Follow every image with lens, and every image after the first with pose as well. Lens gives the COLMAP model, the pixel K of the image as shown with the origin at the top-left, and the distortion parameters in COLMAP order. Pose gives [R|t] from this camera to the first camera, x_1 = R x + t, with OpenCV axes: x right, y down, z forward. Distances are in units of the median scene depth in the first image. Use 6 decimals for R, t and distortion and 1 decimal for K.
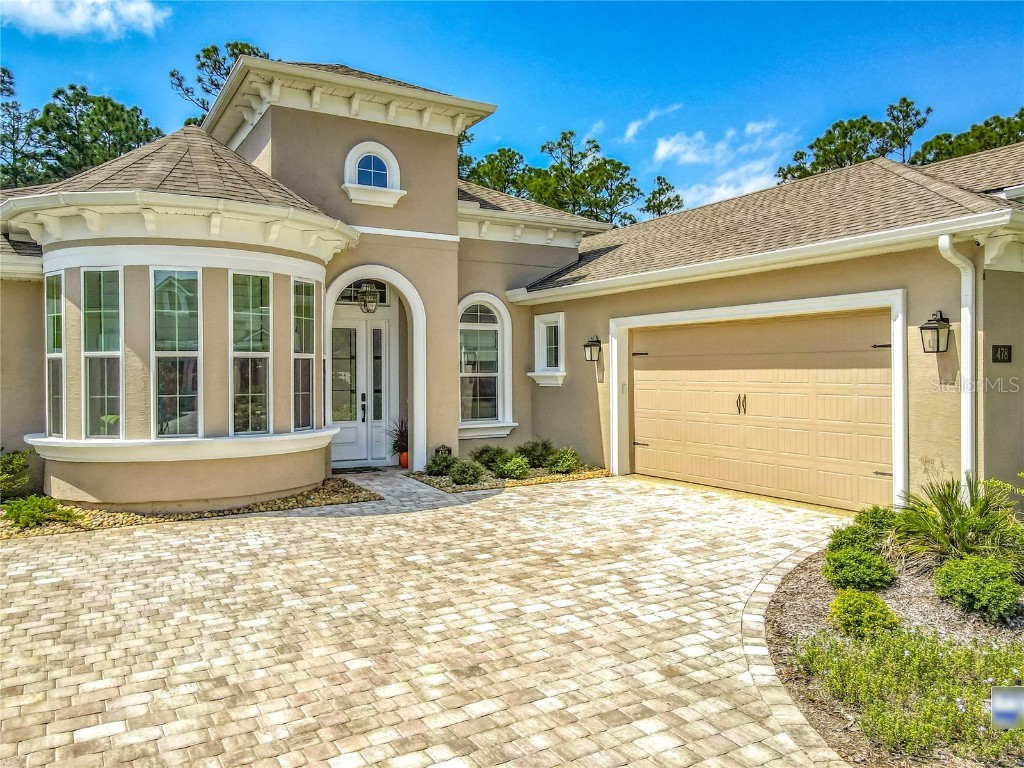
lens RADIAL K [[783.2, 0, 537.7], [0, 783.2, 372.7], [0, 0, 1]] dist [0.026064, -0.002680]
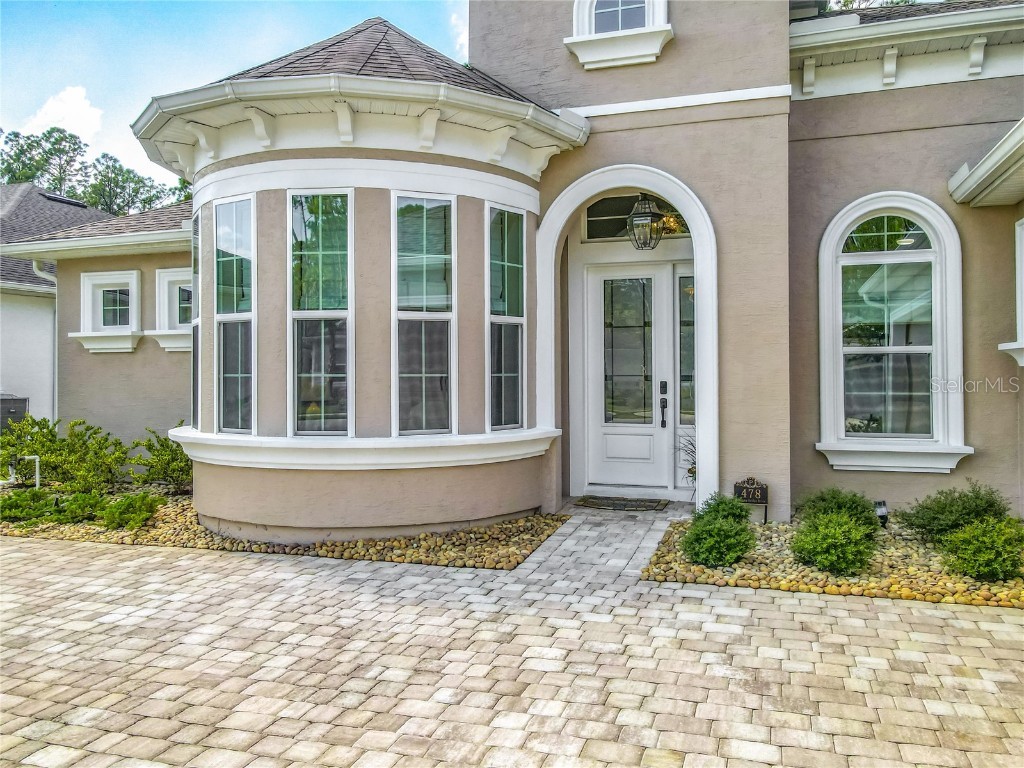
lens RADIAL K [[783.2, 0, 520.7], [0, 783.2, 362.3], [0, 0, 1]] dist [0.026064, -0.002680]
pose [[0.648757, -0.009113, -0.760941, 0.192911], [-0.000236, 0.999926, -0.012177, 0.020381], [0.760996, 0.008080, 0.648707, 0.553592]]
